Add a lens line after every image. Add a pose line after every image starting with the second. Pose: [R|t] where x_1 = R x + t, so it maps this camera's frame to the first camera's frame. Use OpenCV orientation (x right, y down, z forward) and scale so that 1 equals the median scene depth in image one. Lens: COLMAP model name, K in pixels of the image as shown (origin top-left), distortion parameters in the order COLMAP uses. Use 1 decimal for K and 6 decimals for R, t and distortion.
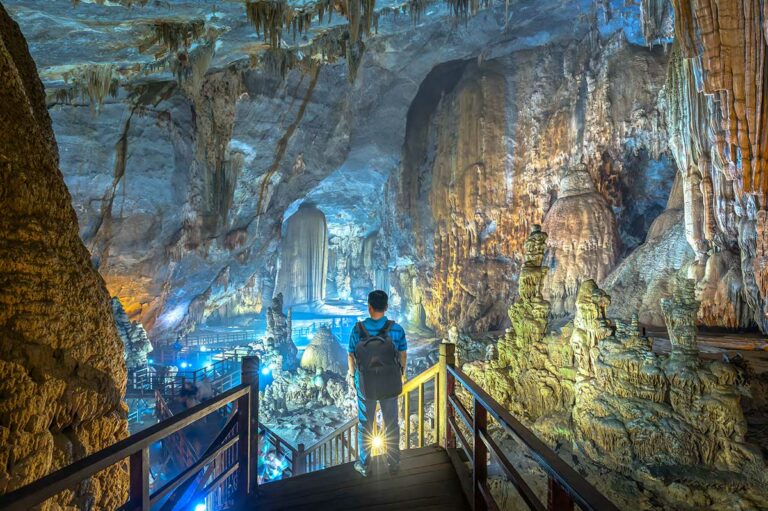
lens RADIAL K [[1031.0, 0, 384.0], [0, 1031.0, 255.5], [0, 0, 1]] dist [-0.076902, -0.014240]
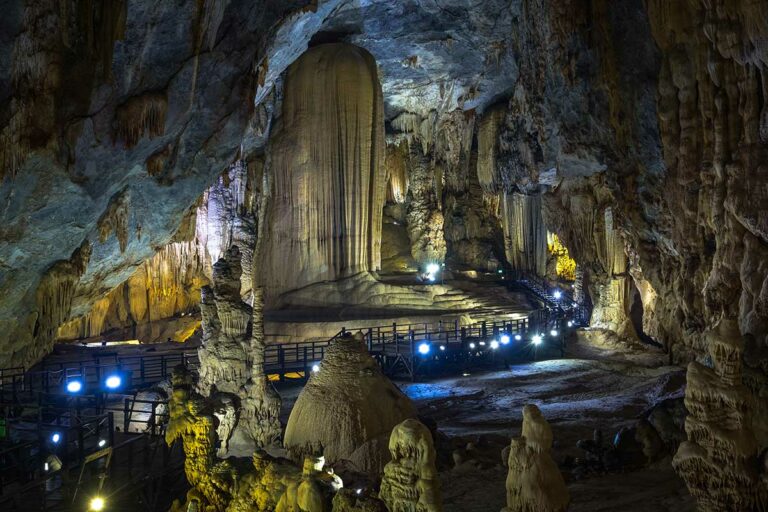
lens RADIAL K [[1031.0, 0, 384.0], [0, 1031.0, 256.0], [0, 0, 1]] dist [-0.076902, -0.014240]
pose [[0.973502, -0.028759, -0.226861, 0.034455], [0.019825, 0.998939, -0.041558, 0.053934], [0.227815, 0.035959, 0.973040, 0.621120]]
